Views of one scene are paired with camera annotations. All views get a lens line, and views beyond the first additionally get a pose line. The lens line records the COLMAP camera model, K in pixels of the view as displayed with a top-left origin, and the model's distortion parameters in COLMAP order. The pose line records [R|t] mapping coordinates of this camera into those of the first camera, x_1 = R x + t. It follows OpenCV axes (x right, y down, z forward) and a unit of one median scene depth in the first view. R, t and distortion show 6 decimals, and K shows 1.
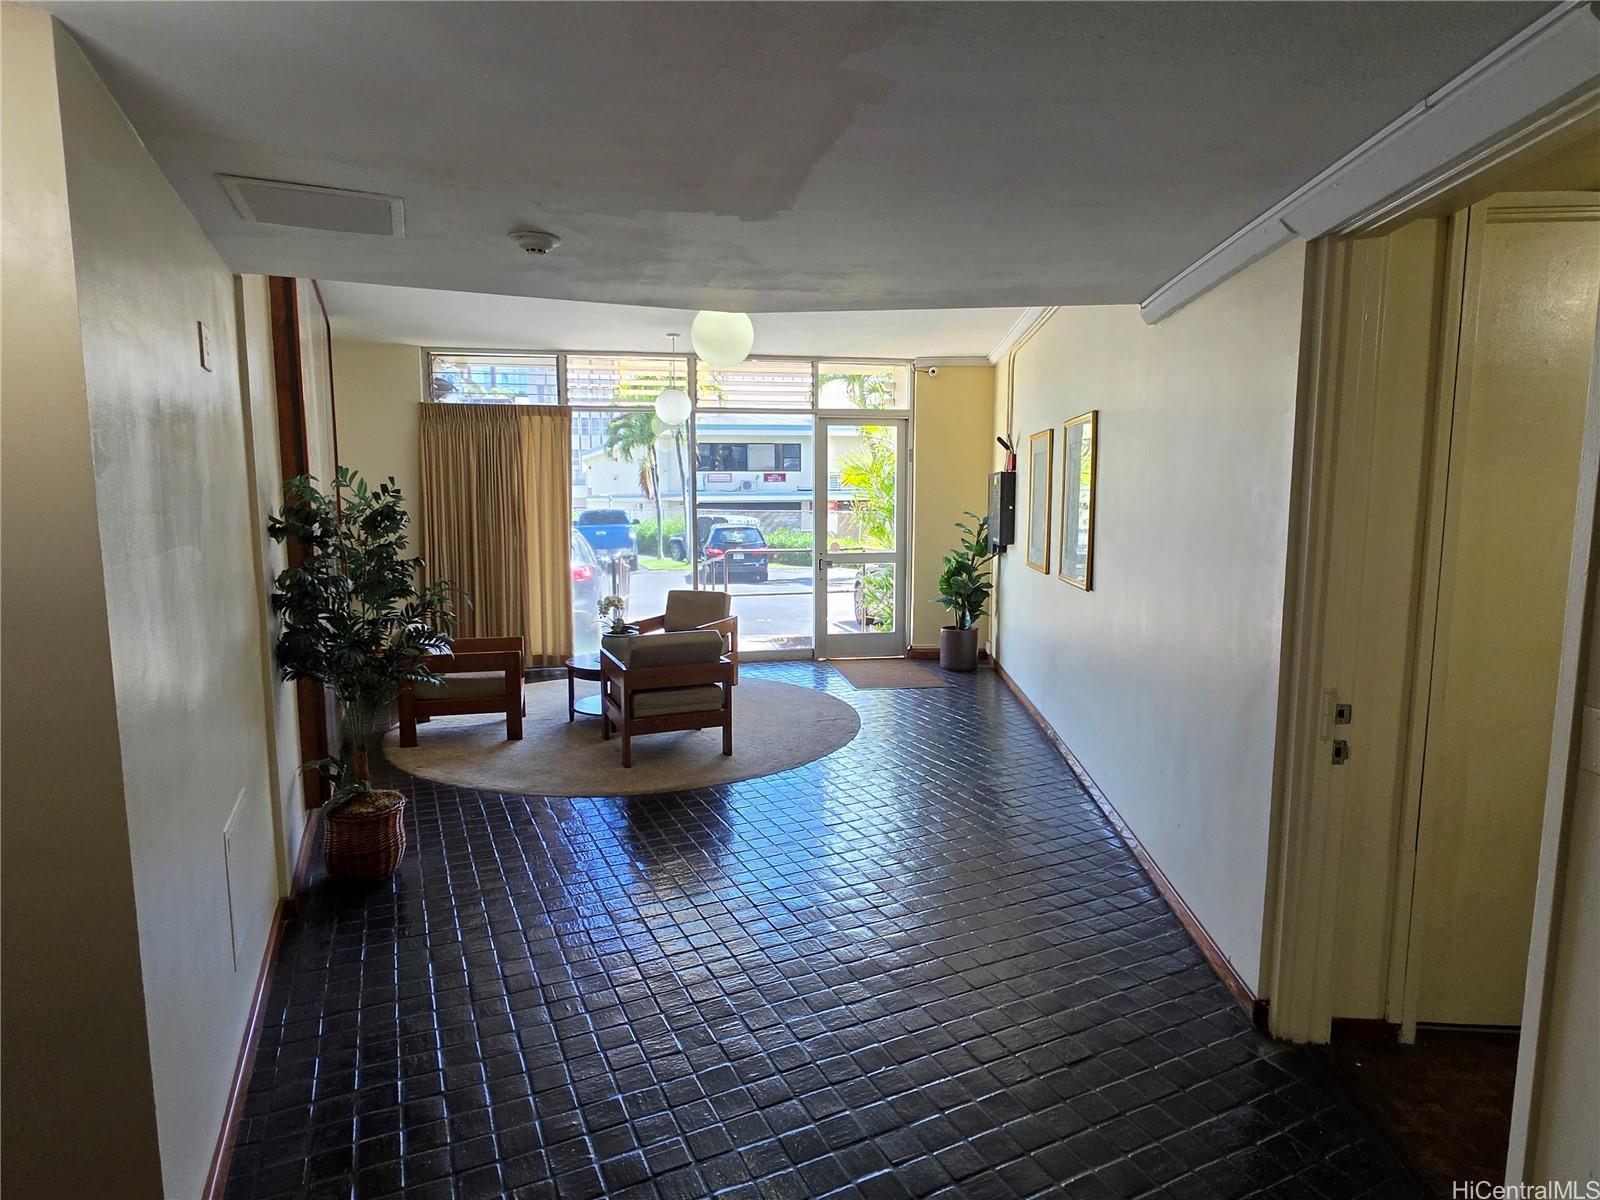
lens RADIAL K [[876.3, 0, 785.6], [0, 876.3, 599.1], [0, 0, 1]] dist [-0.001319, -0.000460]
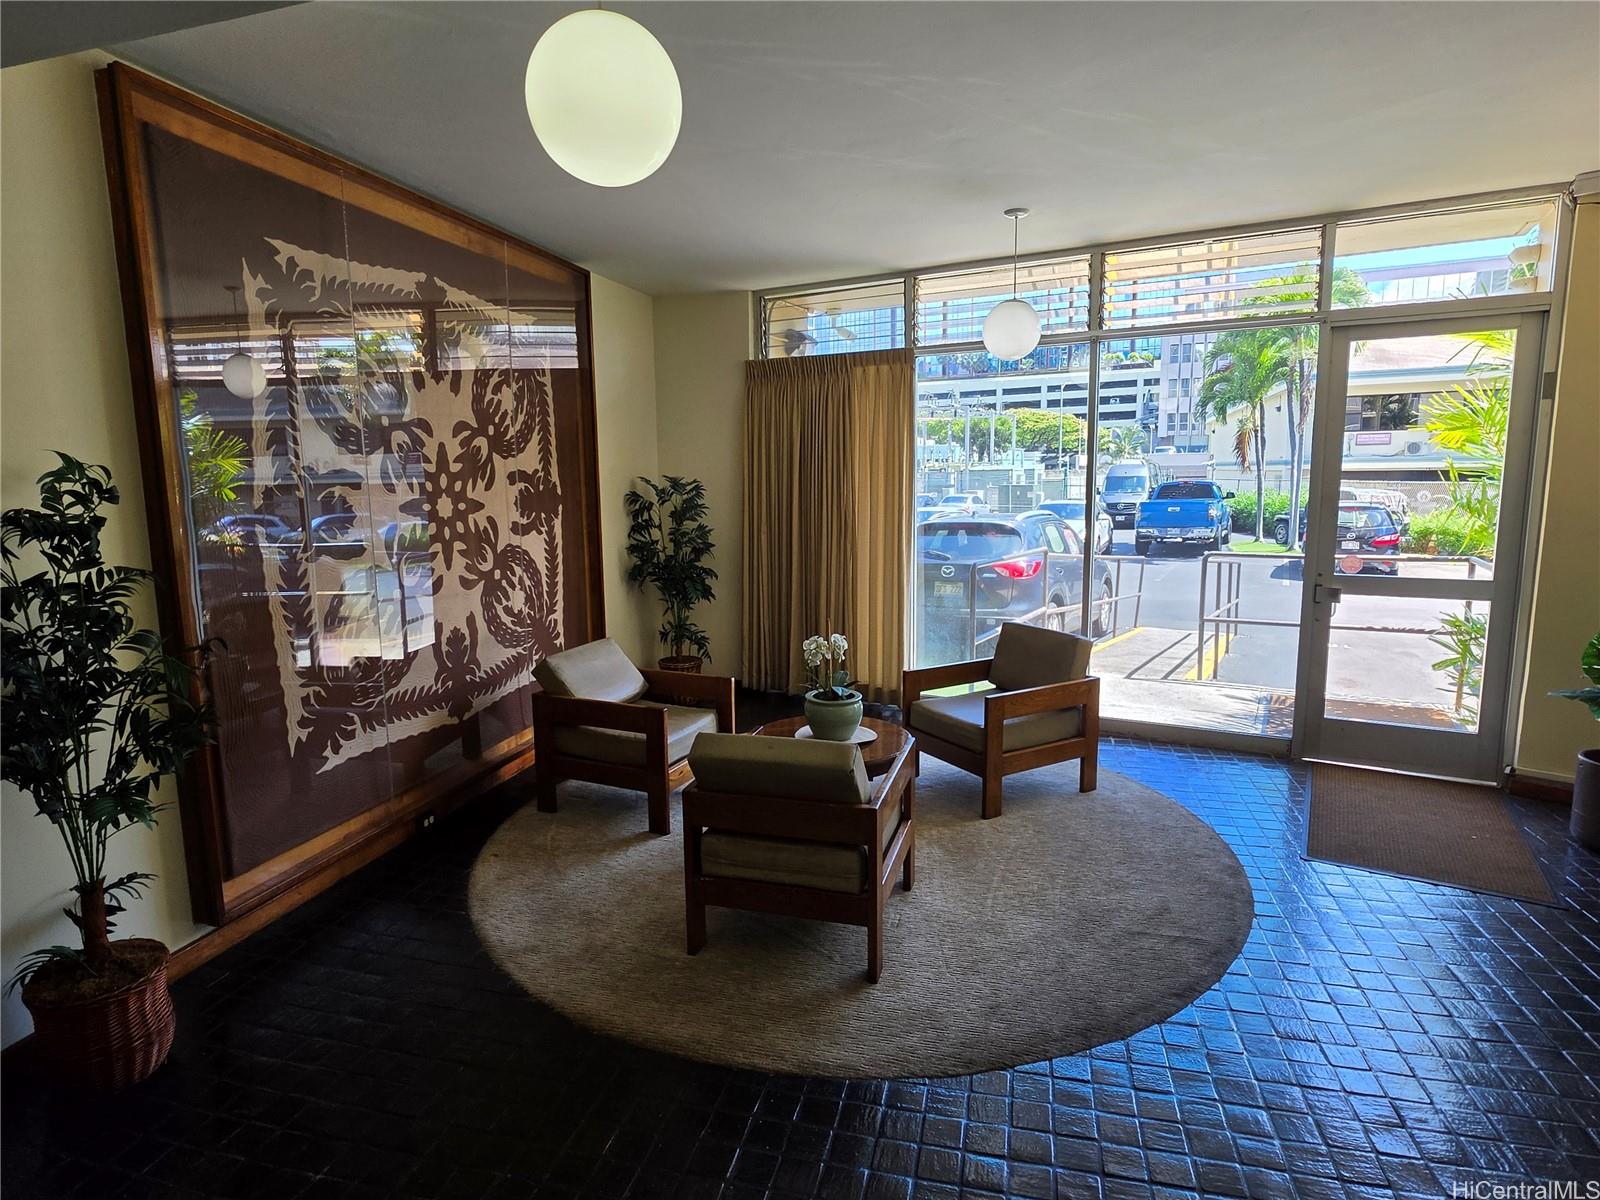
lens RADIAL K [[876.3, 0, 785.6], [0, 876.3, 599.1], [0, 0, 1]] dist [-0.001319, -0.000460]
pose [[0.778045, 0.083629, -0.622617, 0.126583], [-0.061749, 0.996481, 0.056682, -0.047371], [0.625166, -0.005655, 0.780471, 0.353820]]
